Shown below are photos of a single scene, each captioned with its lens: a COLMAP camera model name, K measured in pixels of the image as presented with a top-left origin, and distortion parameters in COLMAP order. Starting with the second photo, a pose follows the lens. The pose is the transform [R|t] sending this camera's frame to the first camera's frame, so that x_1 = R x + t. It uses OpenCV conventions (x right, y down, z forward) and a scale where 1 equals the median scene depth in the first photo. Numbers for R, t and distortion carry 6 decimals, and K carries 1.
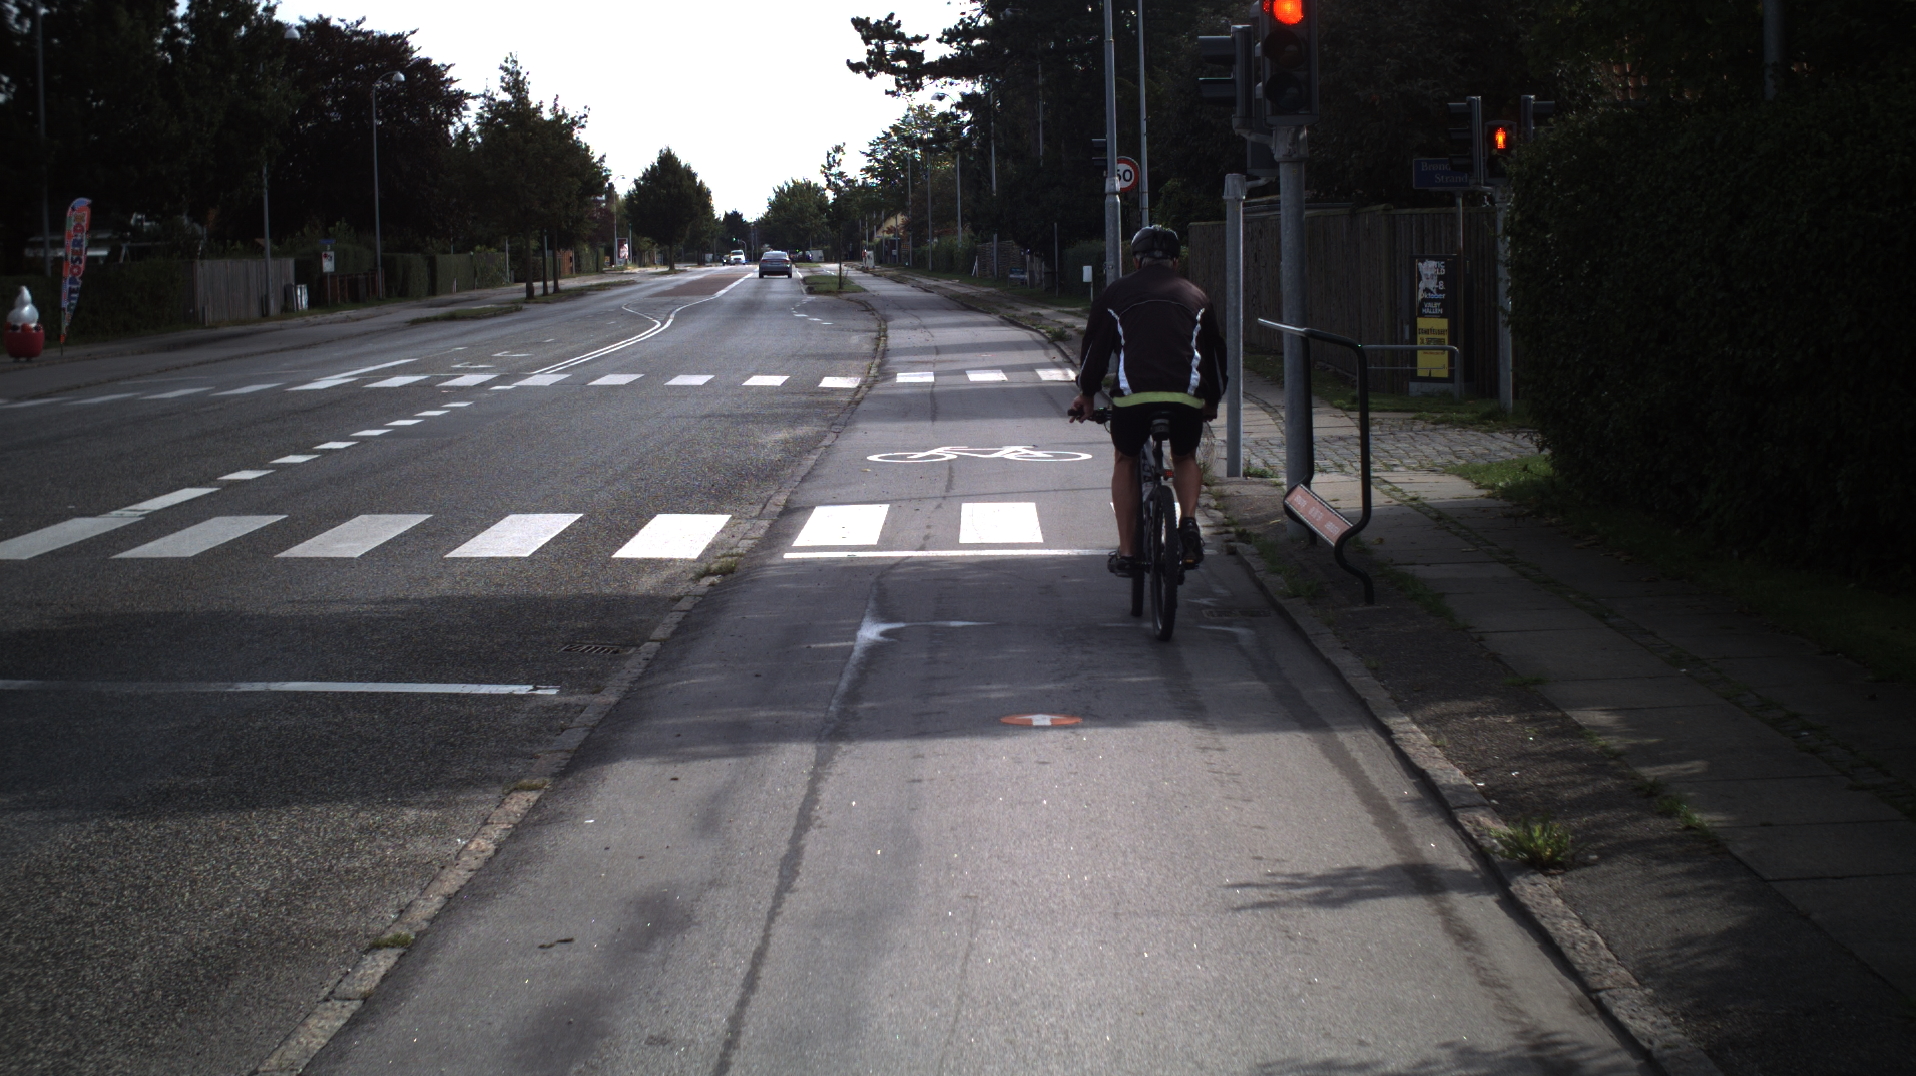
lens RADIAL K [[4475.5, 0, 951.6], [0, 4475.5, 540.9], [0, 0, 1]] dist [-0.386156, 0.000000]
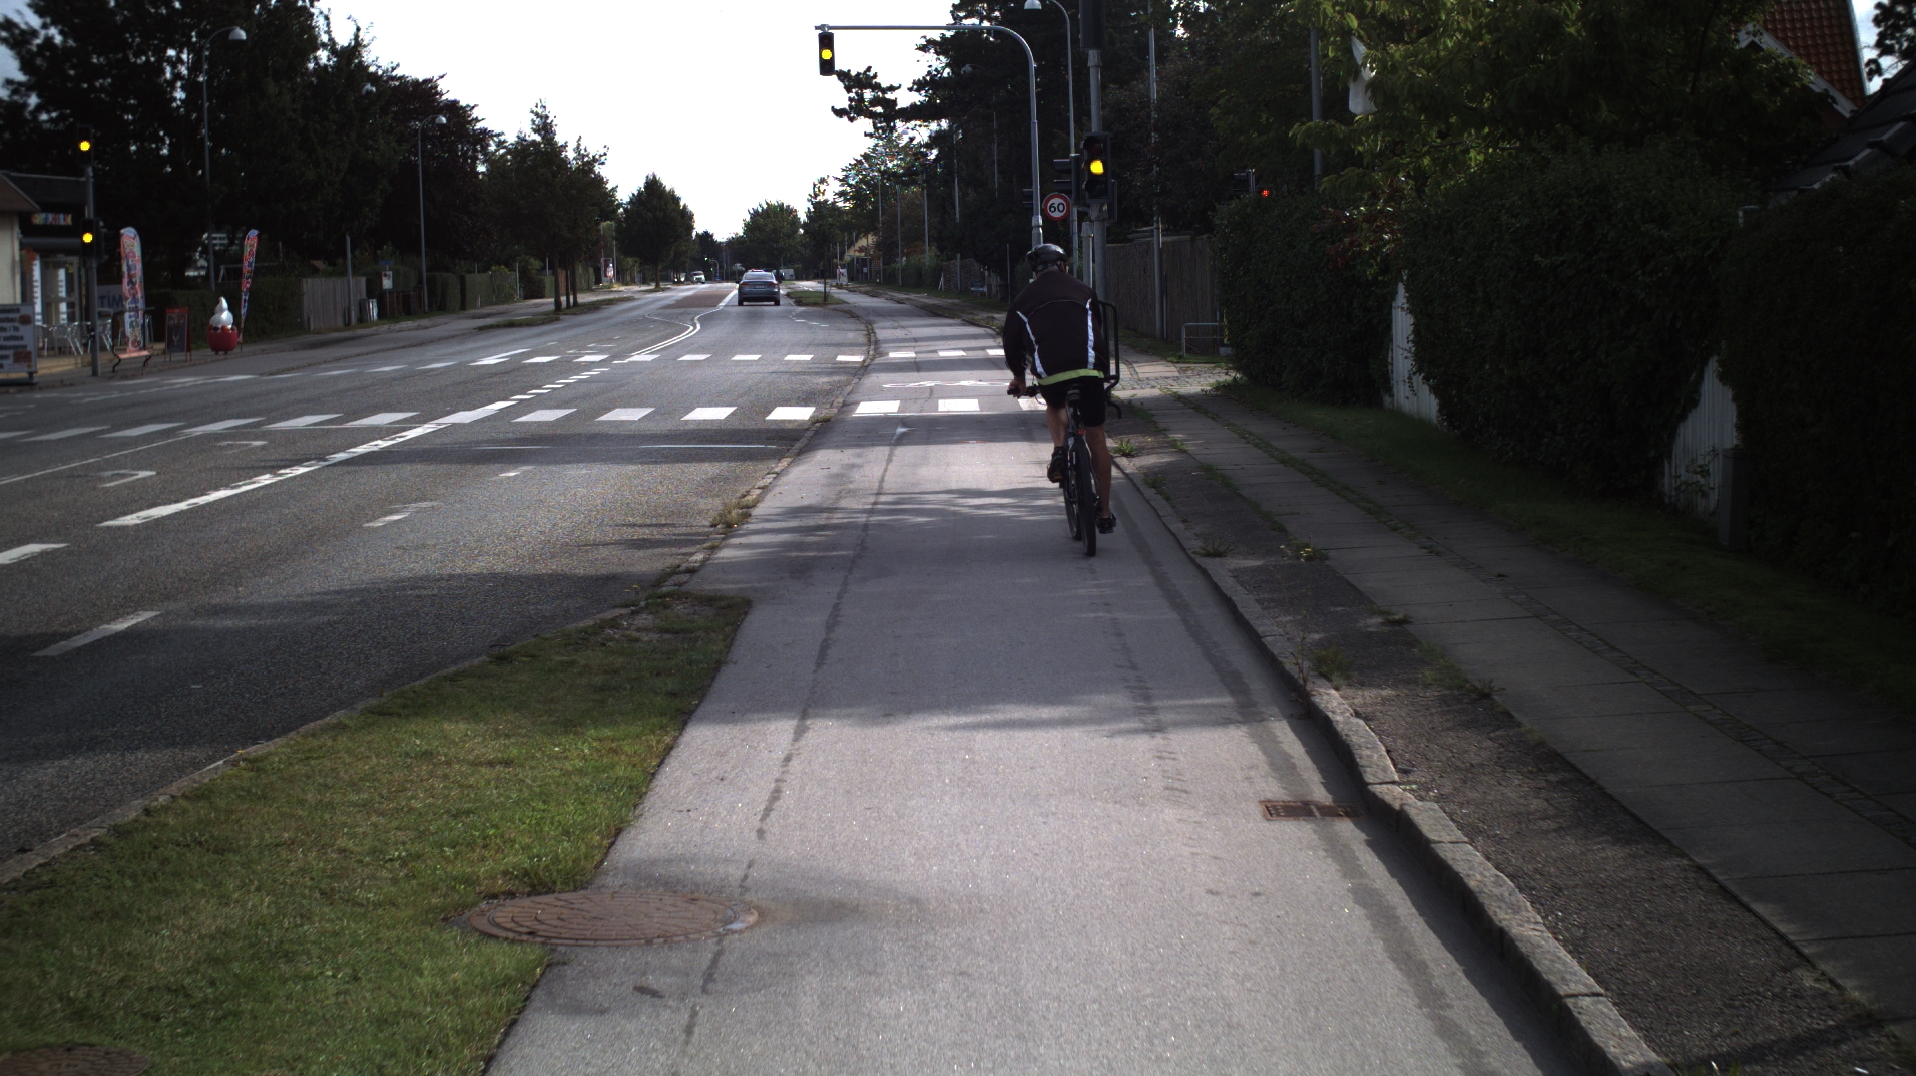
lens RADIAL K [[4475.5, 0, 962.8], [0, 4475.5, 541.2], [0, 0, 1]] dist [-0.386156, 0.000000]
pose [[0.999929, -0.006394, 0.010040, -0.002271], [0.006433, 0.999972, -0.003879, 0.019595], [-0.010015, 0.003943, 0.999942, -0.295305]]
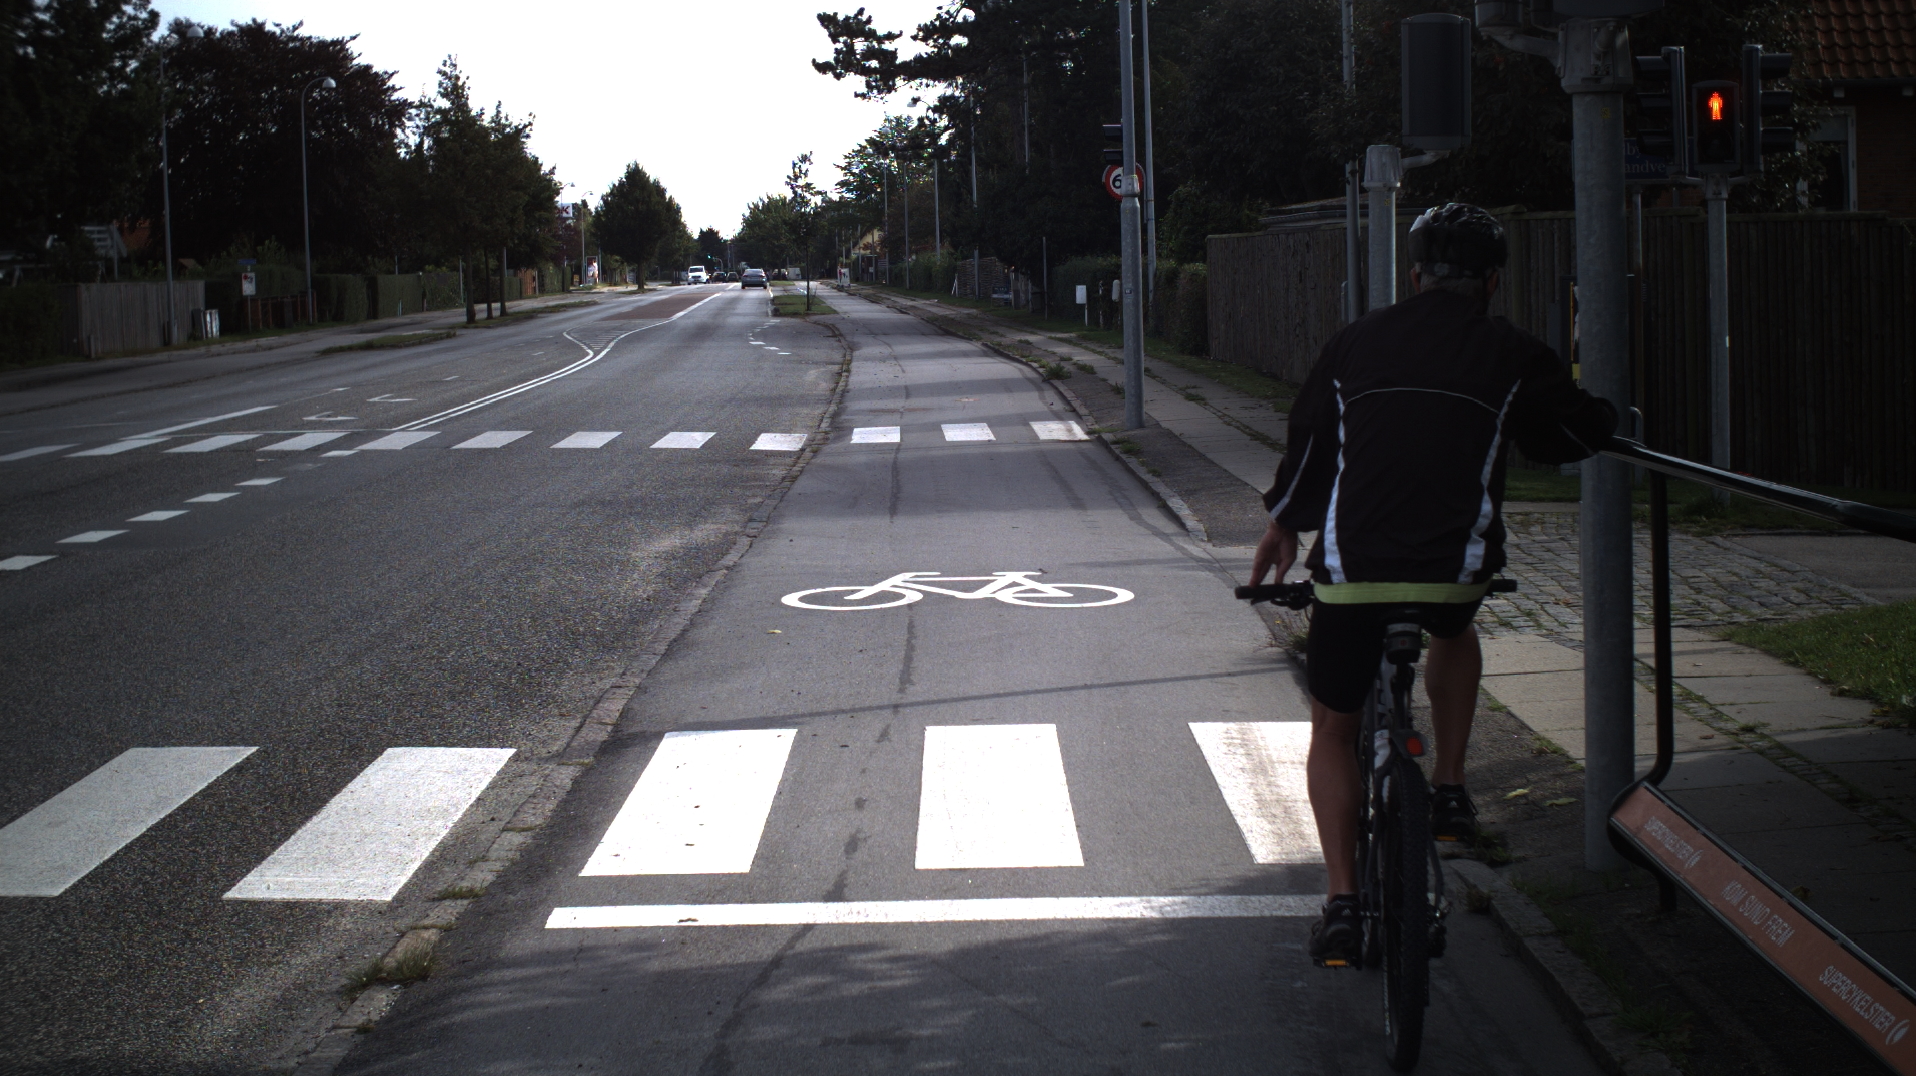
lens RADIAL K [[4475.5, 0, 957.0], [0, 4475.5, 525.2], [0, 0, 1]] dist [-0.386156, 0.000000]
pose [[0.999974, -0.004906, 0.005315, 0.001149], [0.004944, 0.999962, -0.007188, -0.010044], [-0.005280, 0.007214, 0.999960, 0.147904]]
